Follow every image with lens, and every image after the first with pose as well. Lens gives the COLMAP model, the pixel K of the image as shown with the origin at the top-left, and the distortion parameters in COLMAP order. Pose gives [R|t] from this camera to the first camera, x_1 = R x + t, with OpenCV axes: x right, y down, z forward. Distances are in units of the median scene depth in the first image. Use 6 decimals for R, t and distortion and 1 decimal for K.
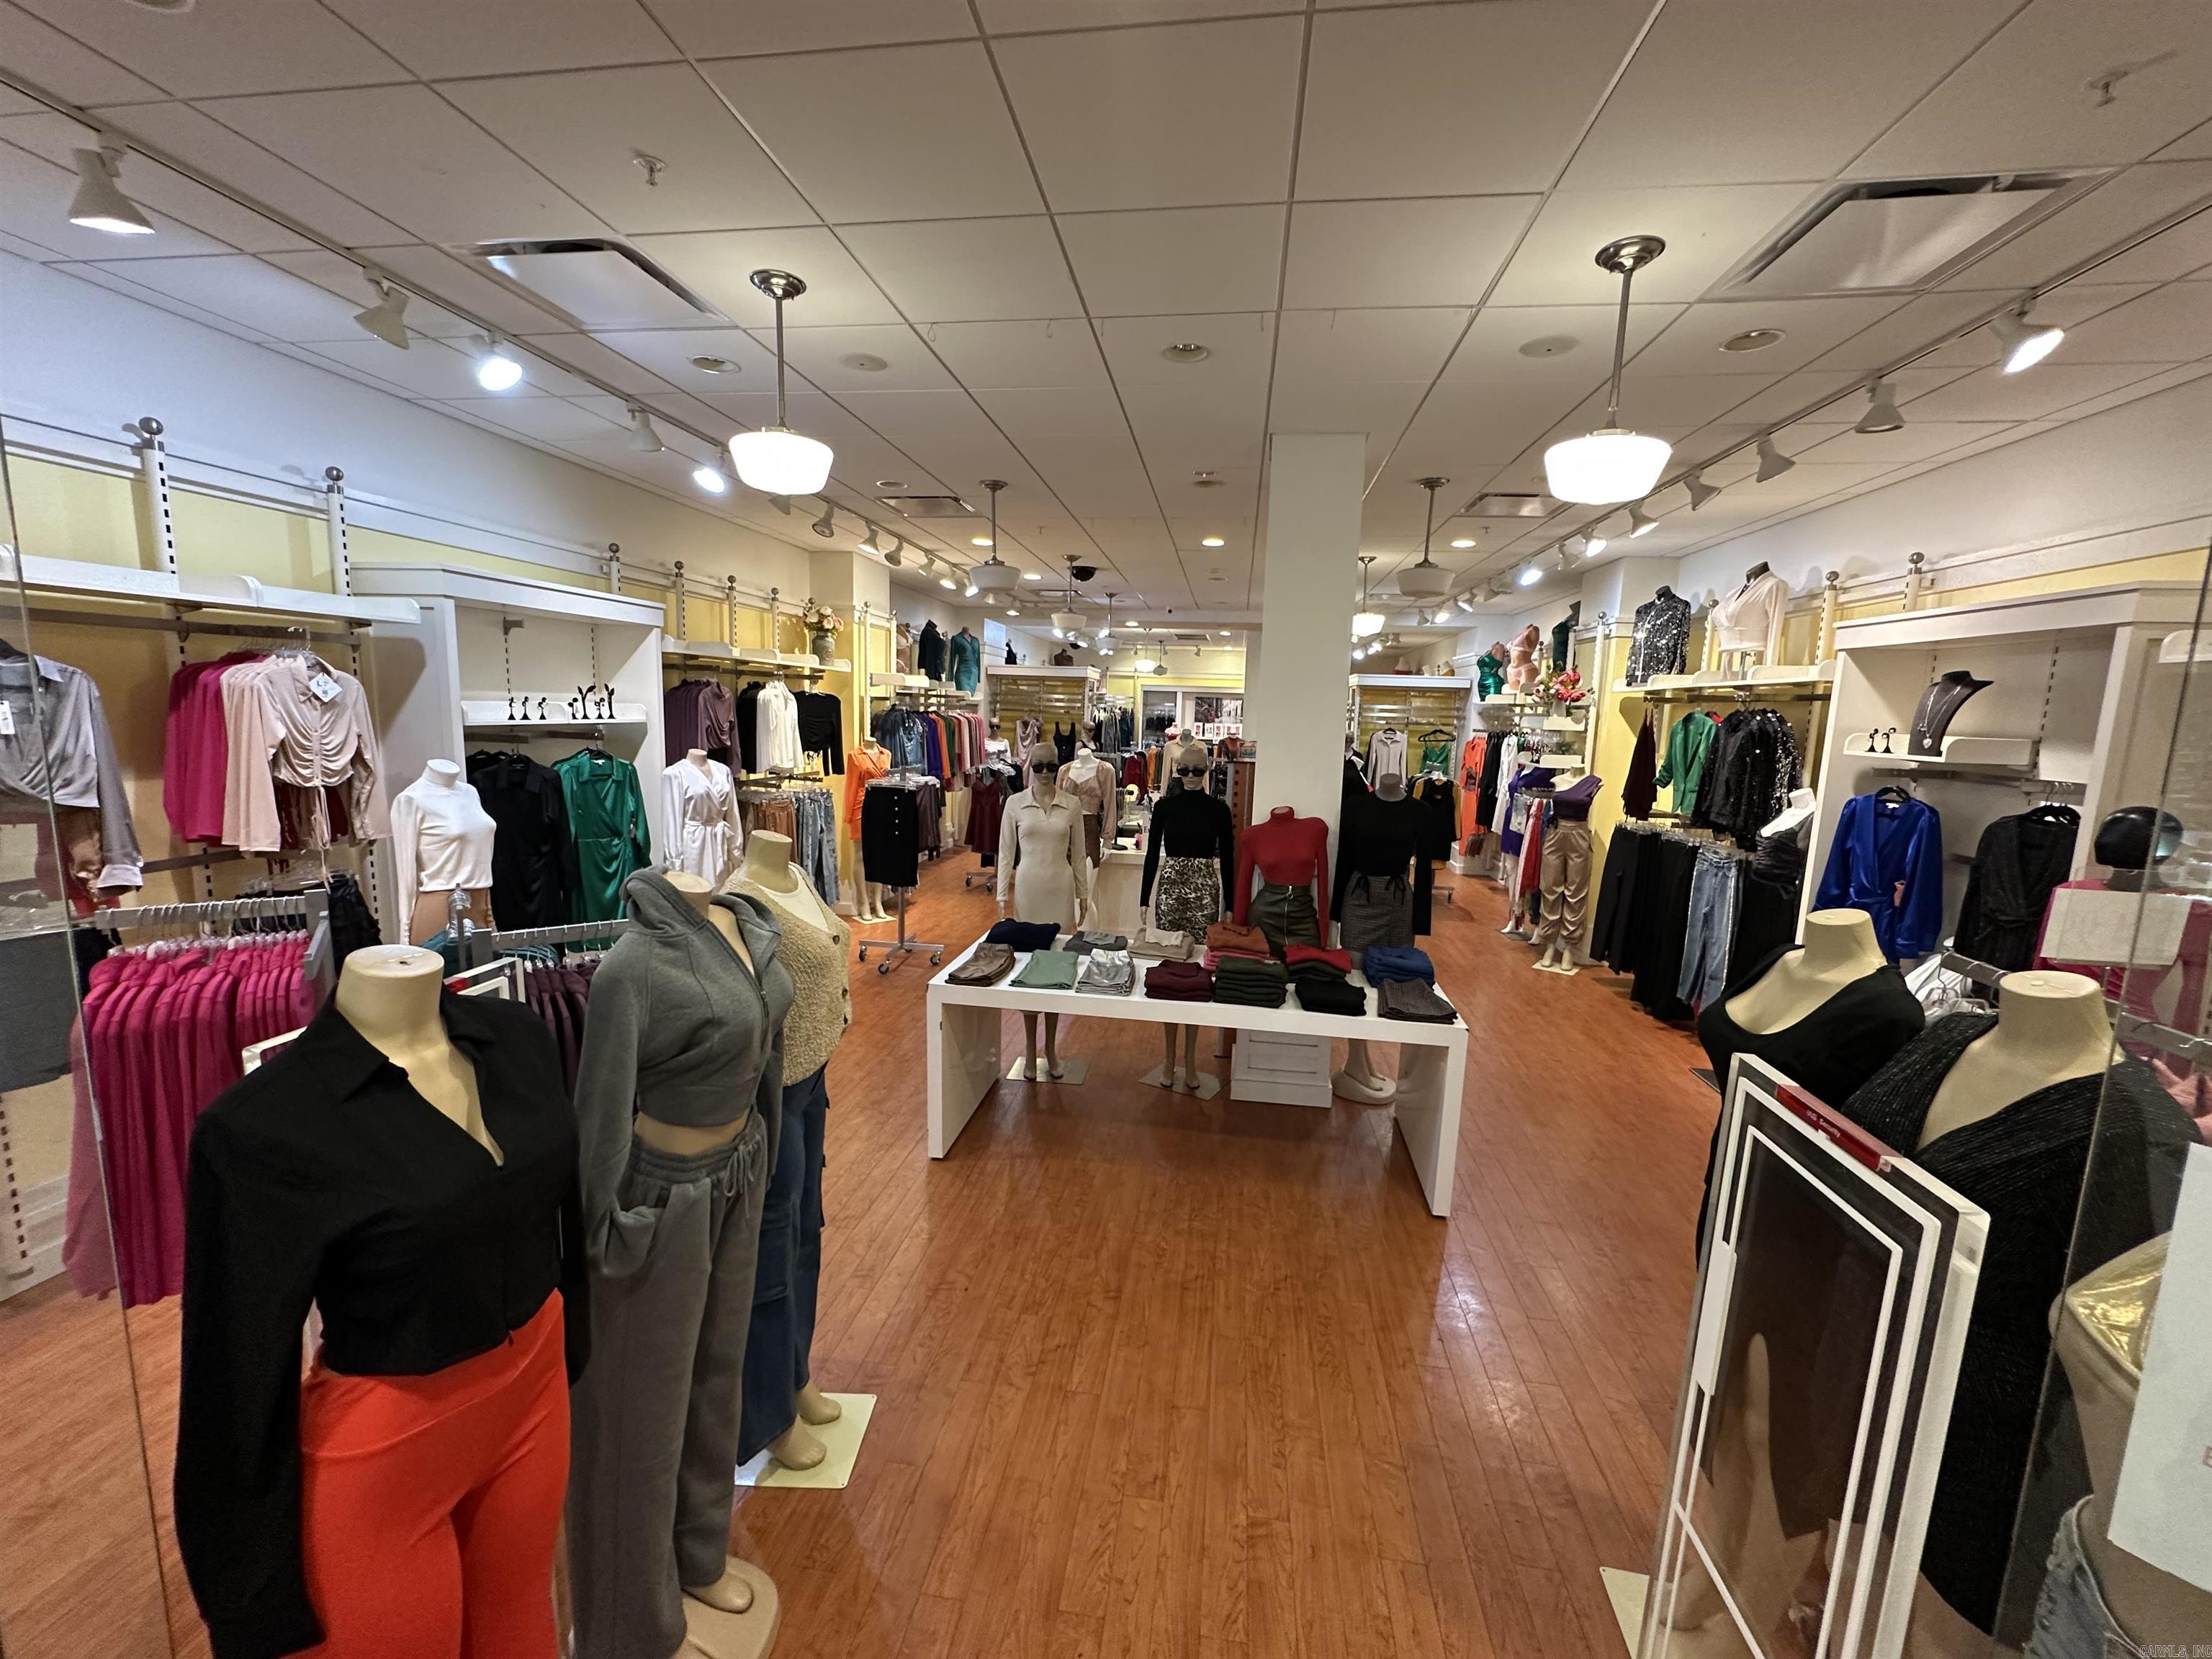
lens RADIAL K [[881.6, 0, 1106.1], [0, 881.6, 830.6], [0, 0, 1]] dist [0.000384, -0.000067]
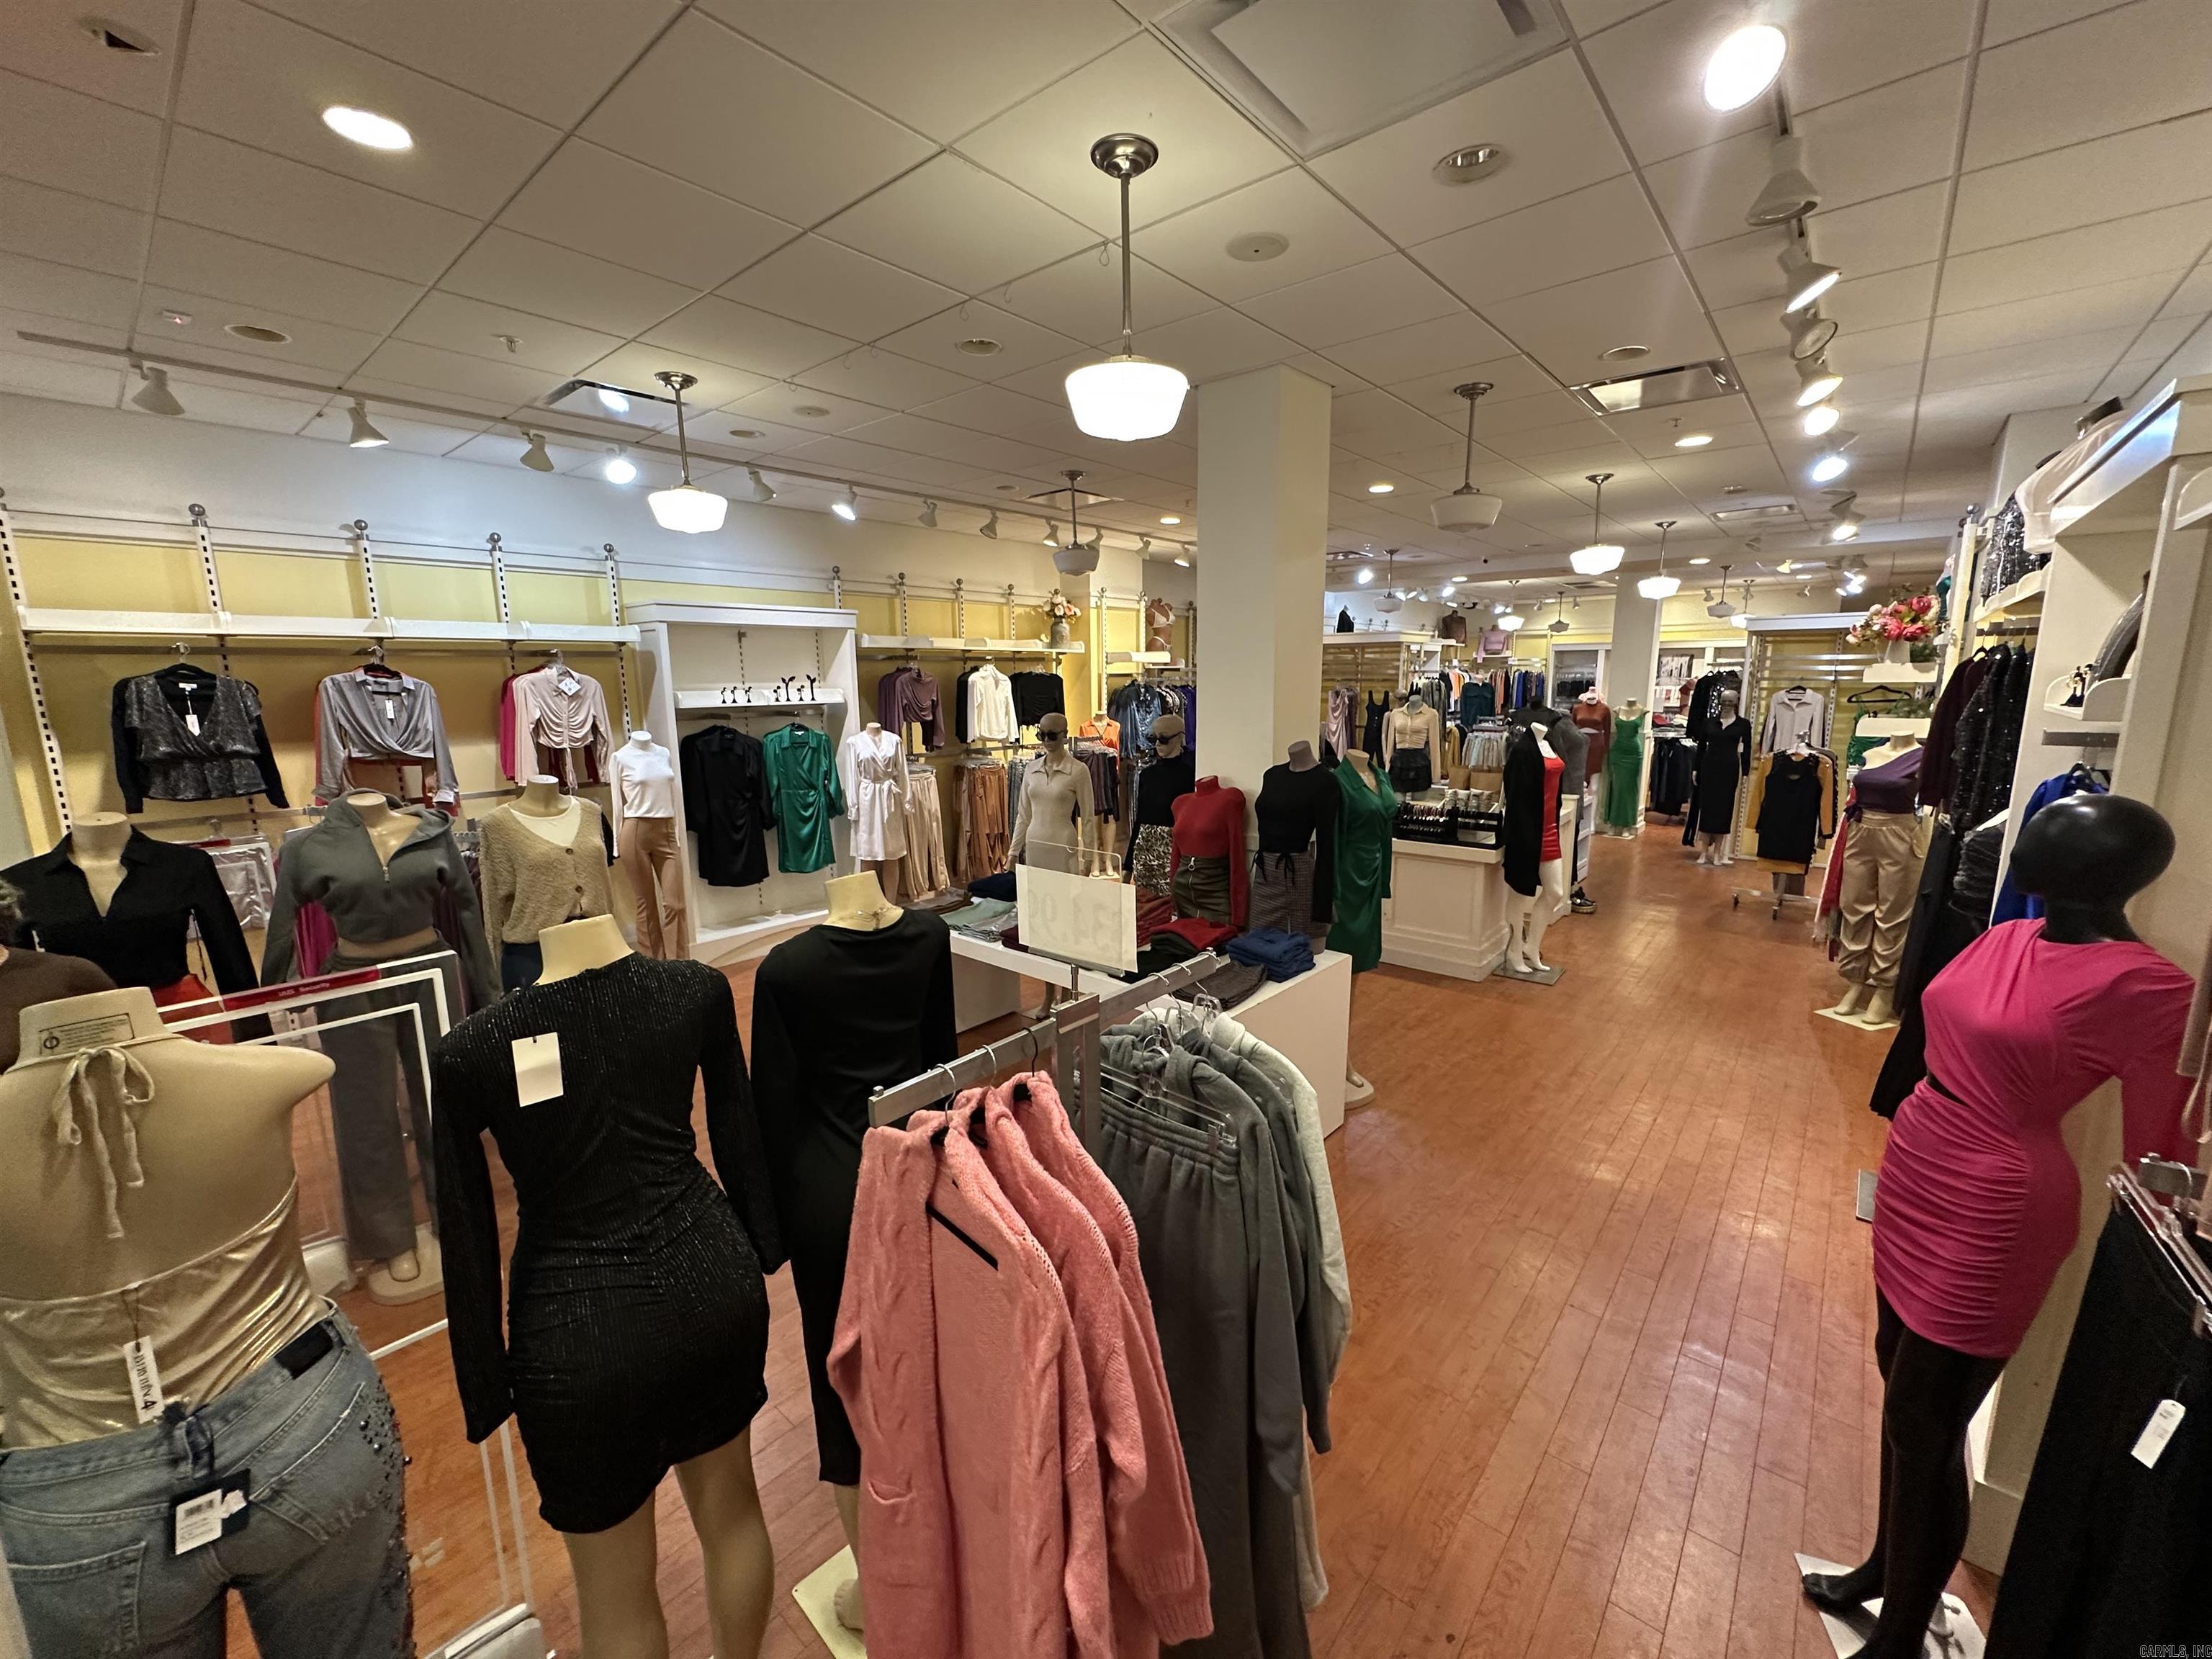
lens RADIAL K [[881.6, 0, 1109.0], [0, 881.6, 824.1], [0, 0, 1]] dist [0.000384, -0.000067]
pose [[0.843929, 0.049953, -0.534123, 0.415901], [-0.038212, 0.998724, 0.033028, -0.001243], [0.535092, -0.007463, 0.844761, 0.087046]]
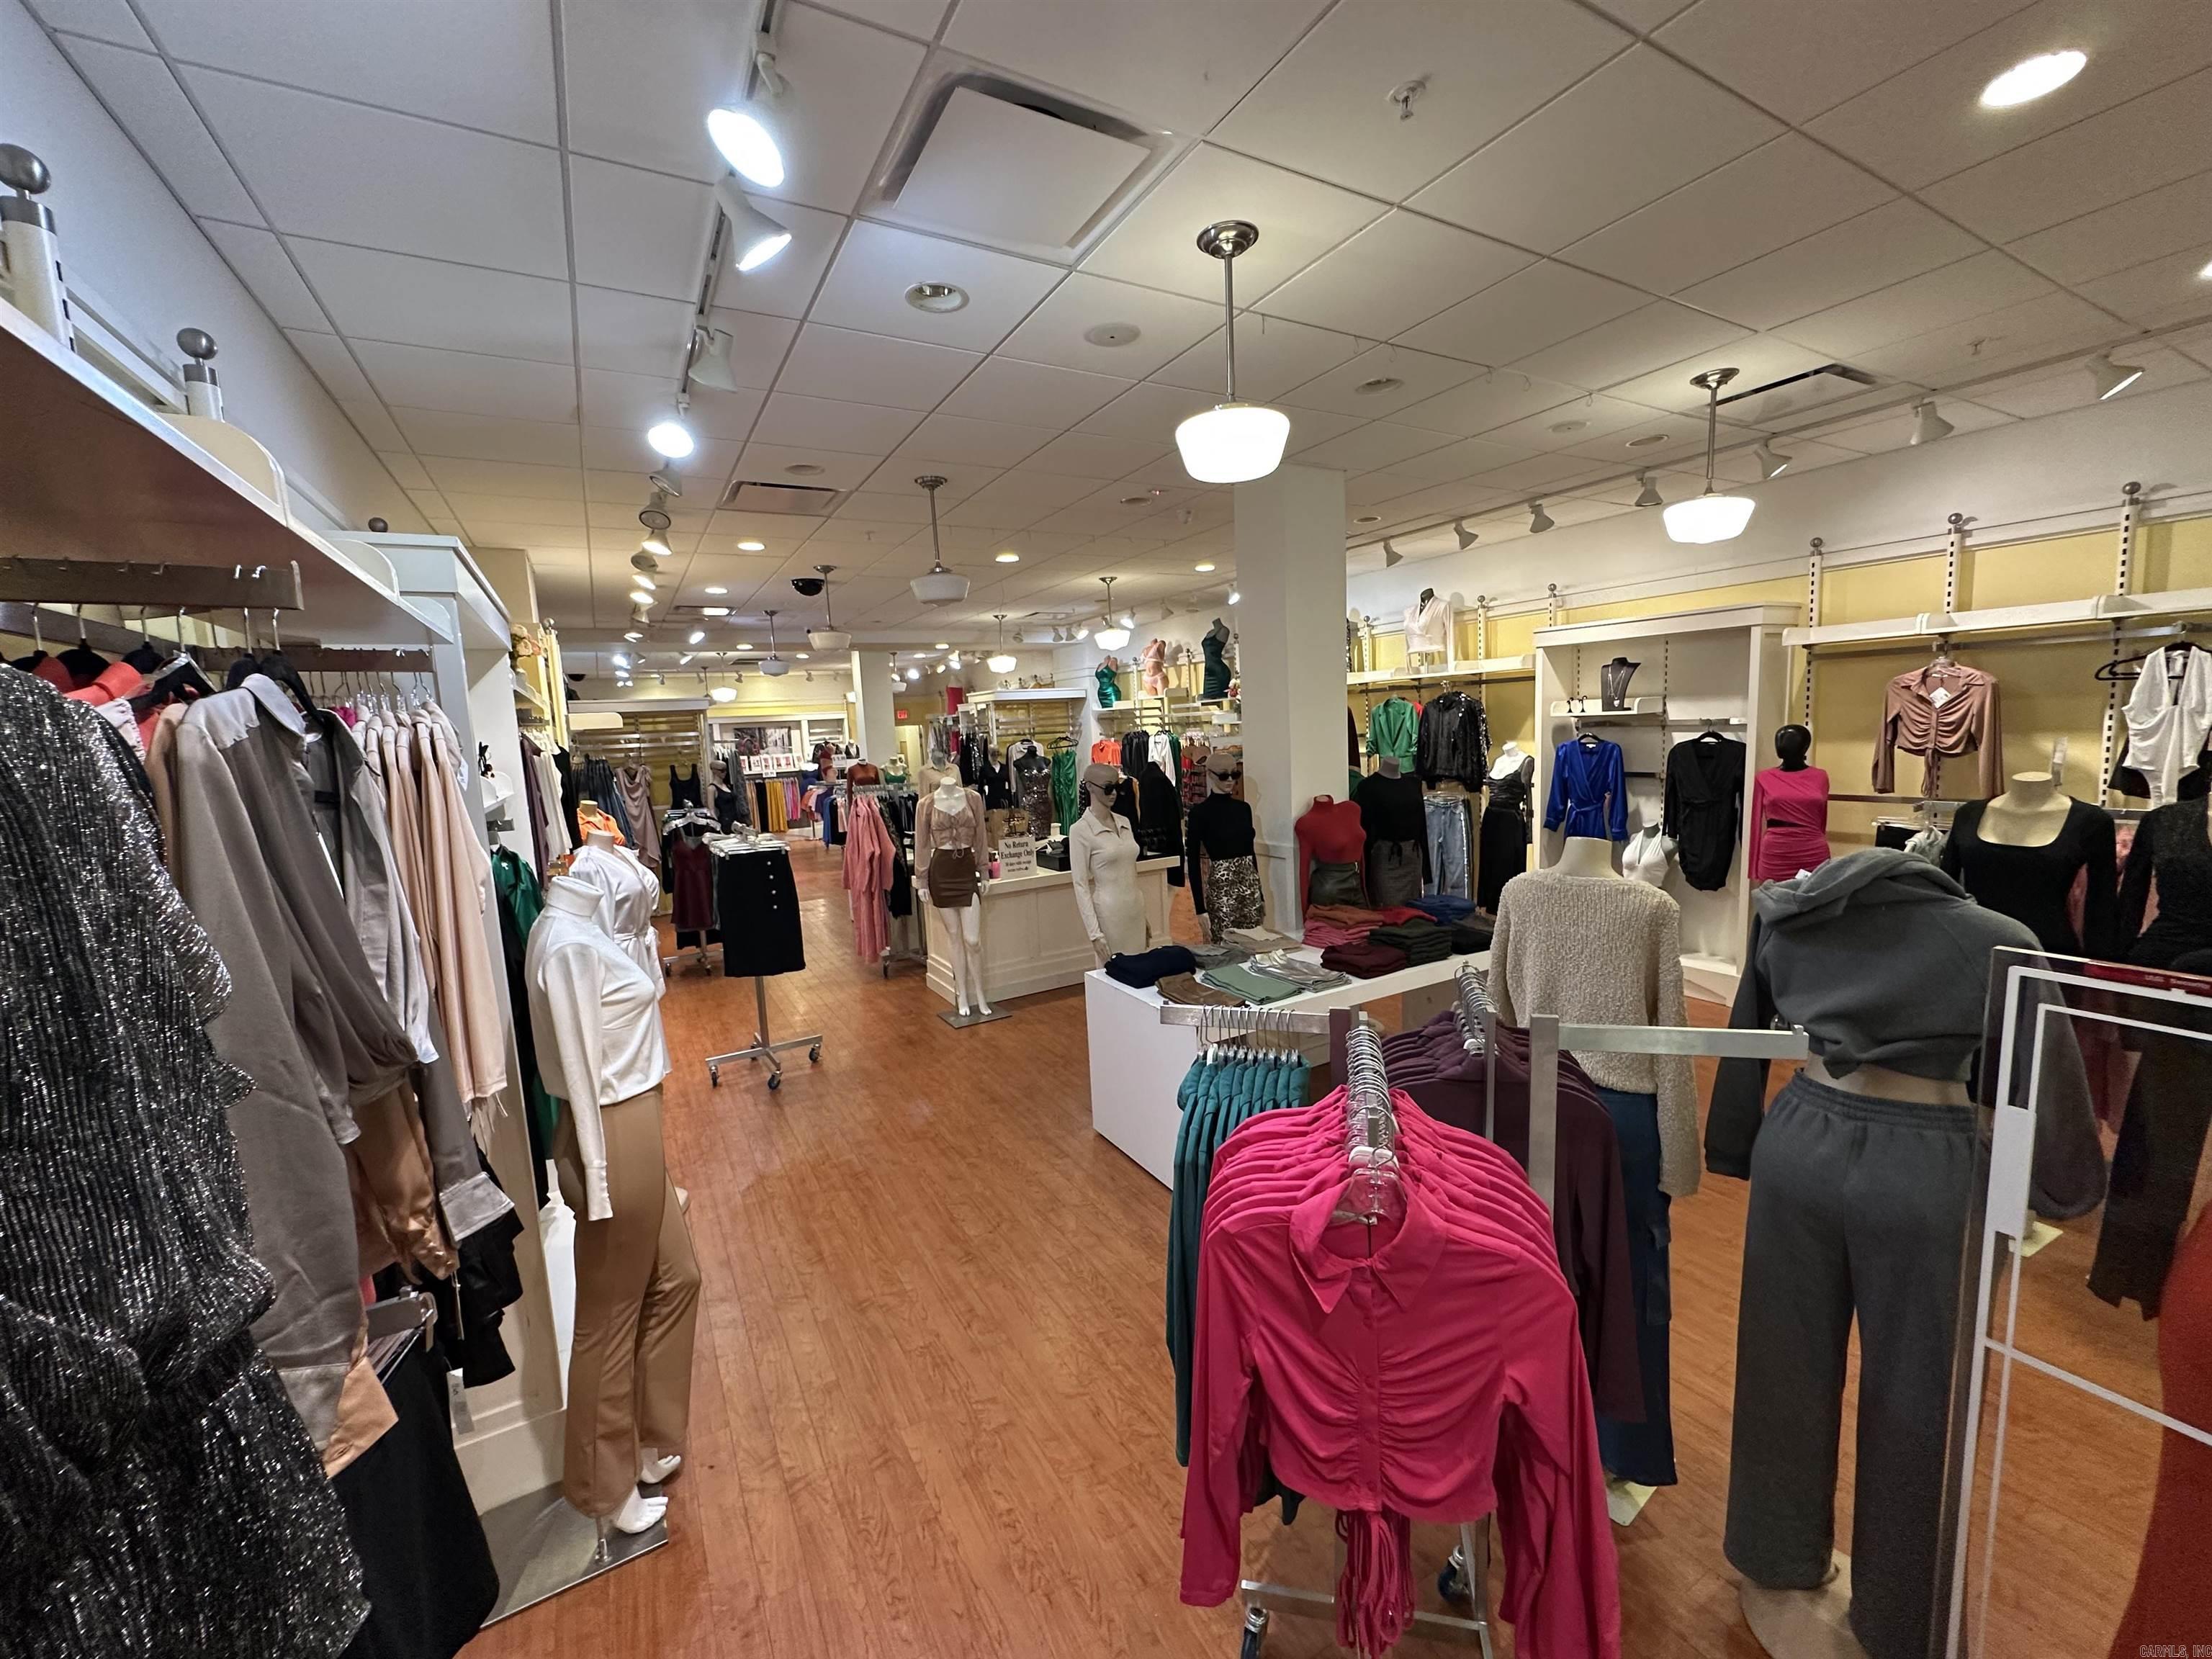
lens RADIAL K [[881.6, 0, 1105.3], [0, 881.6, 824.9], [0, 0, 1]] dist [0.000384, -0.000067]
pose [[0.783036, -0.141099, 0.605761, -0.464712], [0.160453, 0.986788, 0.022442, -0.039542], [-0.600924, 0.079624, 0.795330, 0.185655]]
